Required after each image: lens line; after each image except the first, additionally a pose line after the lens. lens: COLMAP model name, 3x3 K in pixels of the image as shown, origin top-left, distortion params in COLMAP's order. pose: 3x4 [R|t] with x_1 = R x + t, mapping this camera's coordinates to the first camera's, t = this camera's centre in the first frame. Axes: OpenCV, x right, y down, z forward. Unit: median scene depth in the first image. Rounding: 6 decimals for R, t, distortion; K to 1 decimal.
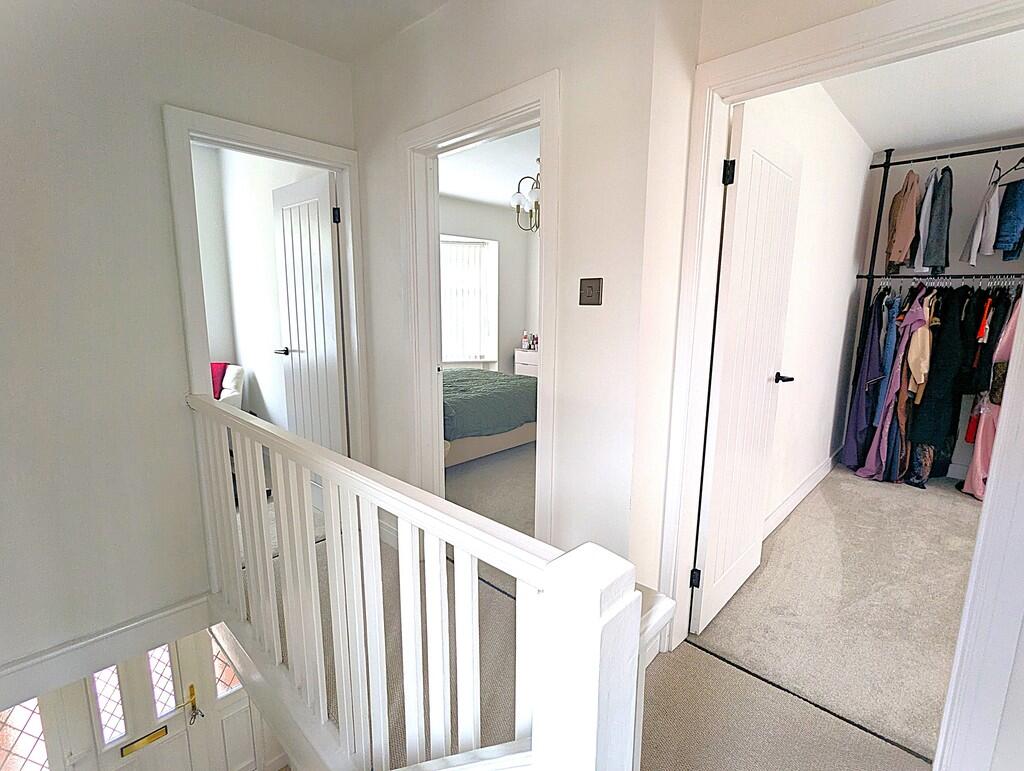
lens RADIAL K [[476.3, 0, 512.0], [0, 476.3, 385.5], [0, 0, 1]] dist [-0.001646, -0.000810]
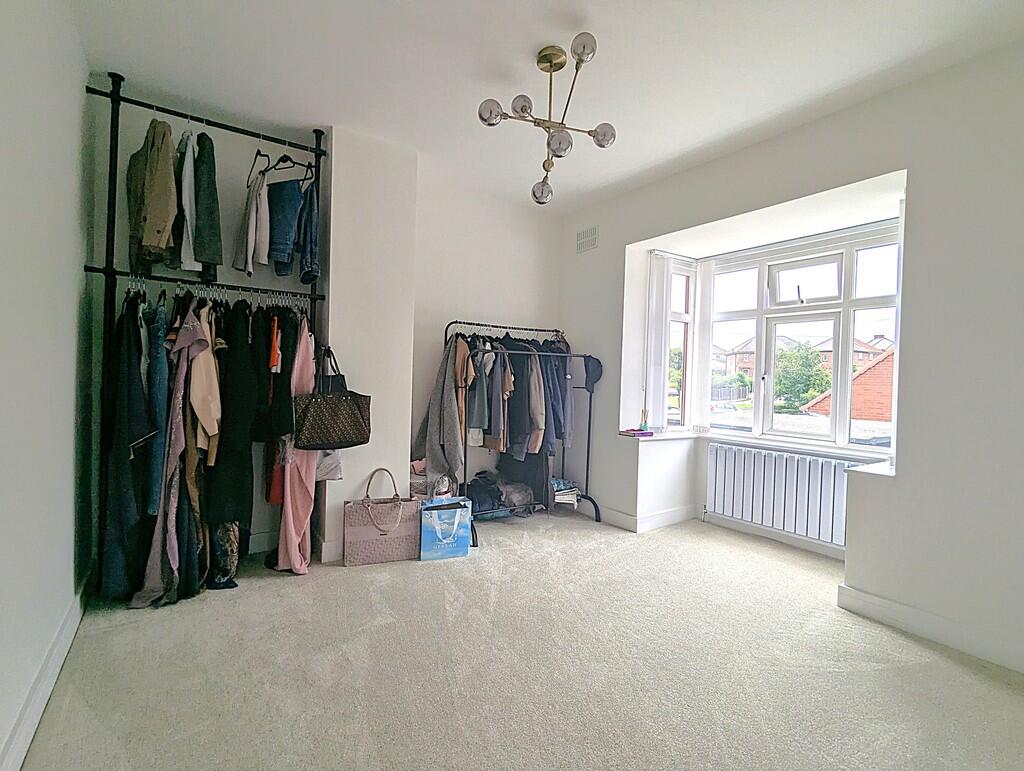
lens RADIAL K [[476.3, 0, 512.0], [0, 476.3, 385.5], [0, 0, 1]] dist [-0.001646, -0.000810]
pose [[0.182465, -0.014864, 0.983100, 0.268573], [0.147587, 0.988971, -0.012440, -0.002373], [-0.972072, 0.147362, 0.182646, 0.443144]]
